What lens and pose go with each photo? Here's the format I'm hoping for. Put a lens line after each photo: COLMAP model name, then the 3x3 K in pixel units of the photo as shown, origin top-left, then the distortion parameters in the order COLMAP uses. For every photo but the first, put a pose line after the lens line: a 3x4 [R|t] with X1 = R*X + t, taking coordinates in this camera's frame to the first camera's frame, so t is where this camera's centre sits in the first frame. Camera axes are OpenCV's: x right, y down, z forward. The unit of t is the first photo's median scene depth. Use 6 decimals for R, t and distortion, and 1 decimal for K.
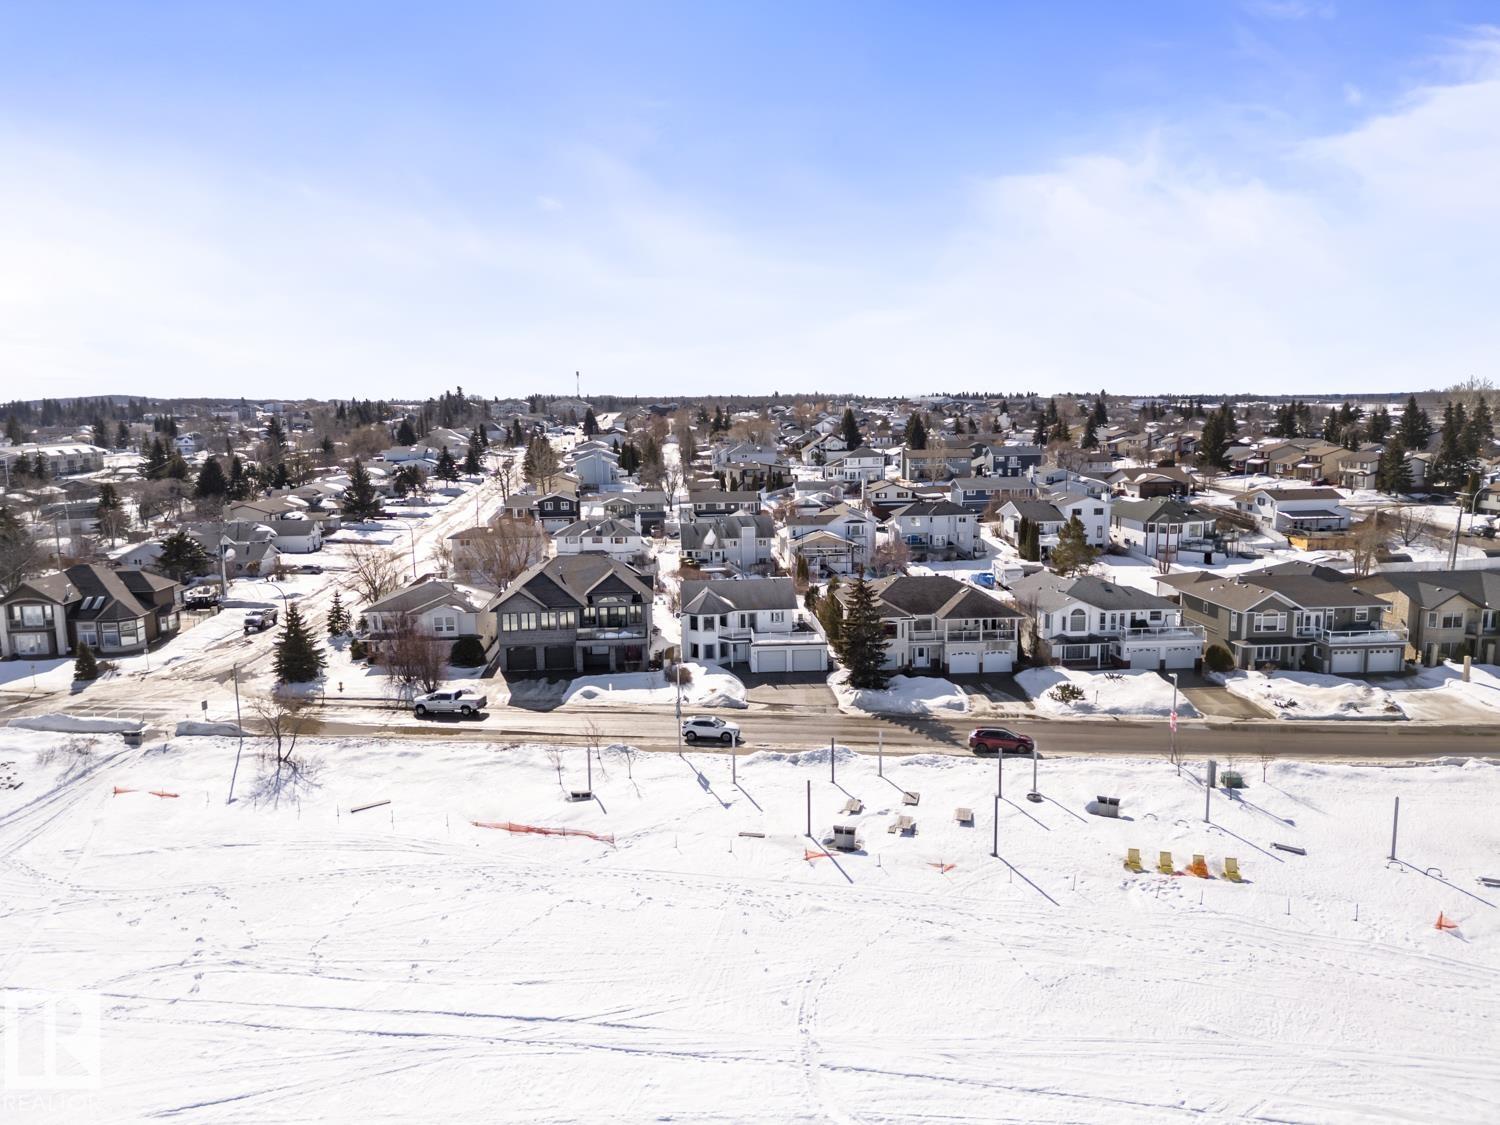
lens RADIAL K [[1059.6, 0, 750.0], [0, 1059.6, 562.5], [0, 0, 1]] dist [0.058853, -0.036300]
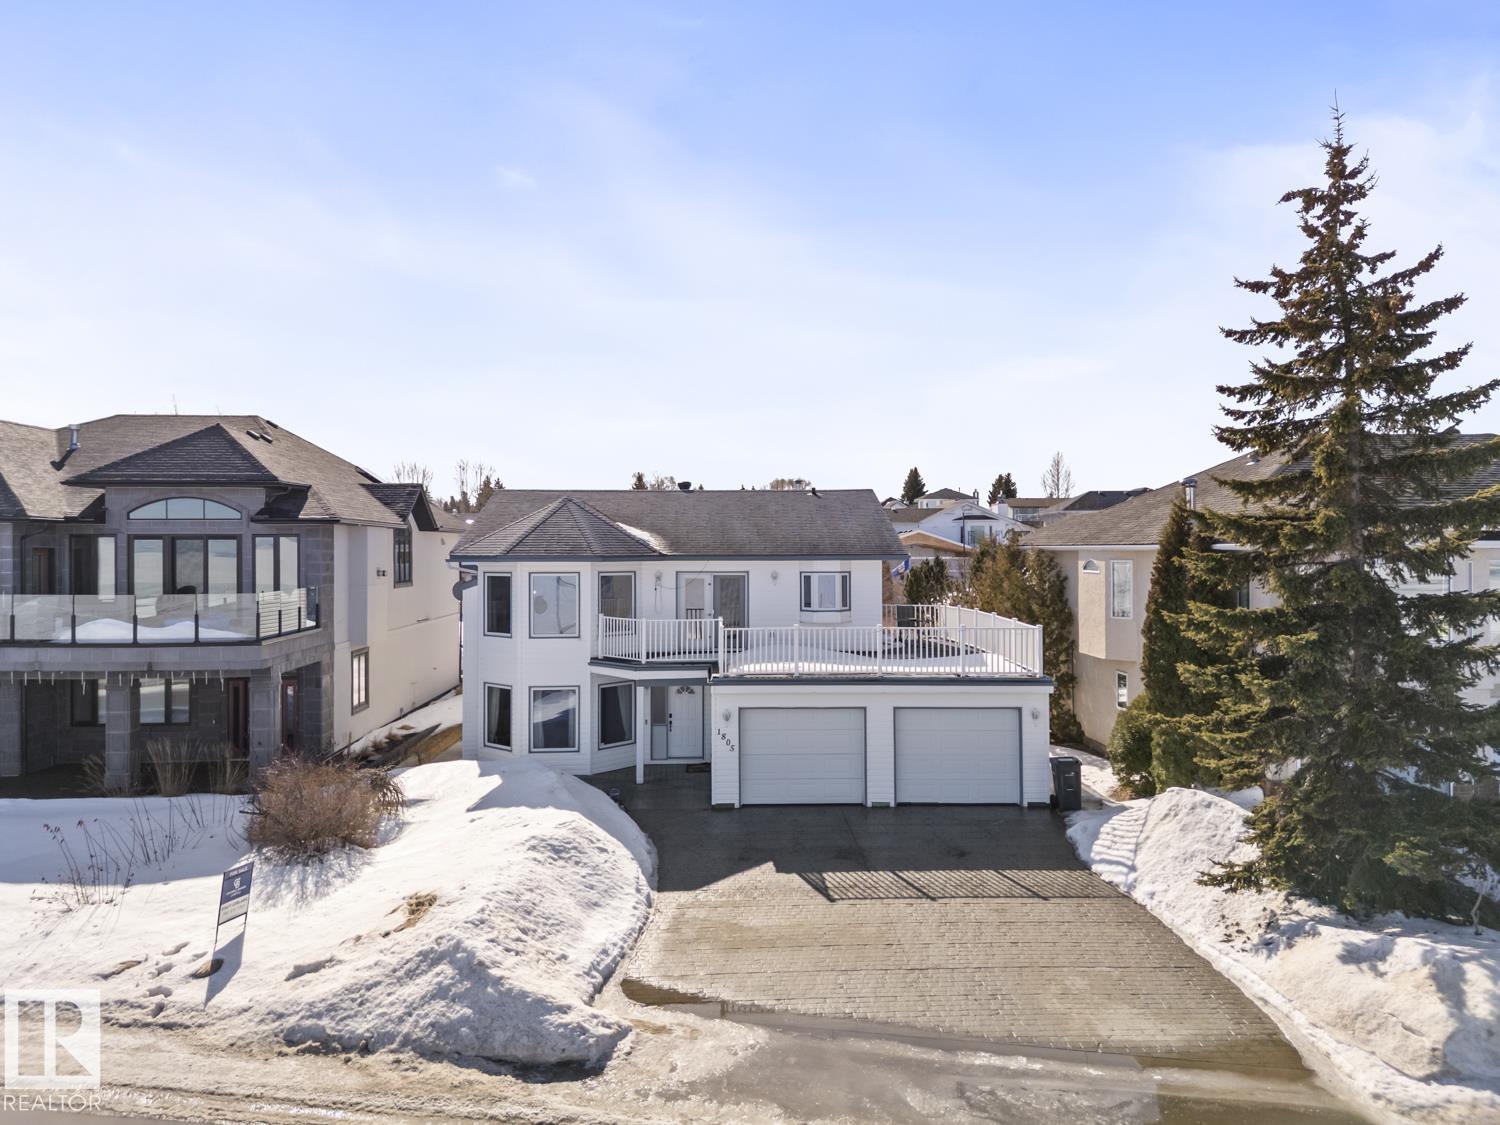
lens RADIAL K [[1072.4, 0, 748.5], [0, 1072.4, 542.9], [0, 0, 1]] dist [0.062706, -0.001322]
pose [[0.999215, 0.010599, -0.038167, 0.016815], [-0.016415, 0.987704, -0.155470, 0.081924], [0.036050, 0.155975, 0.987103, 0.746469]]
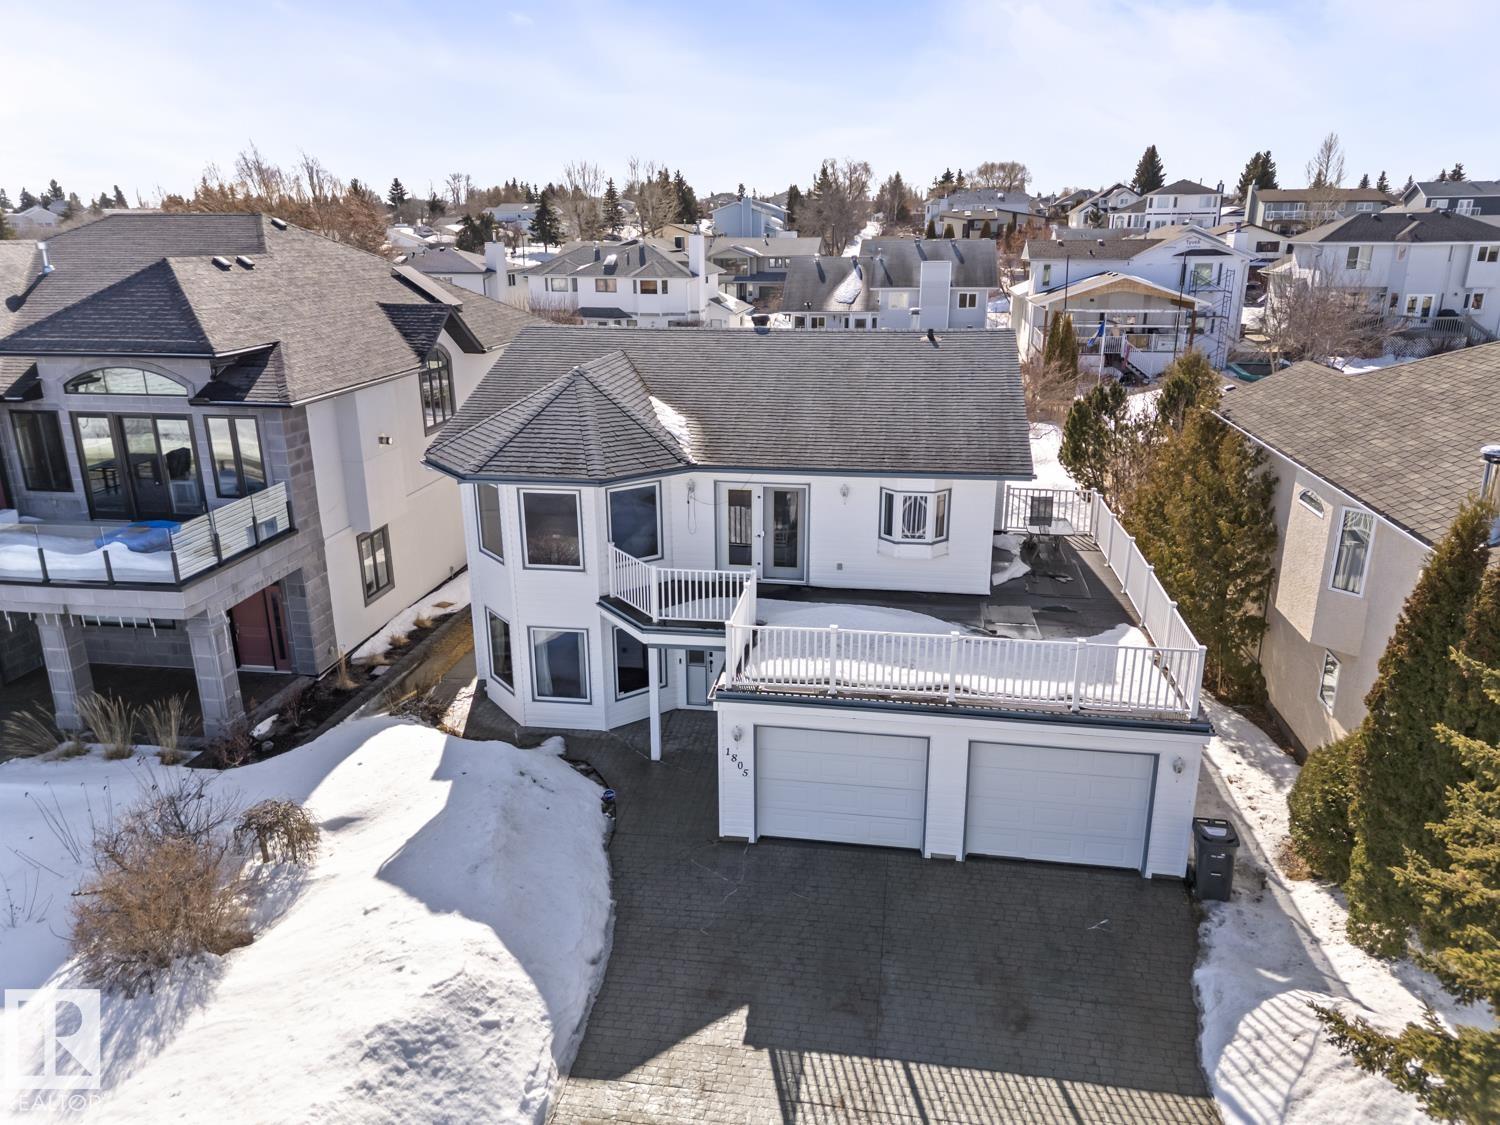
lens RADIAL K [[1059.6, 0, 750.0], [0, 1059.6, 562.5], [0, 0, 1]] dist [0.058853, -0.036300]
pose [[0.974185, 0.078421, -0.211691, 0.038501], [-0.043996, 0.985697, 0.162684, 0.030184], [0.221421, -0.149171, 0.963702, 0.818086]]
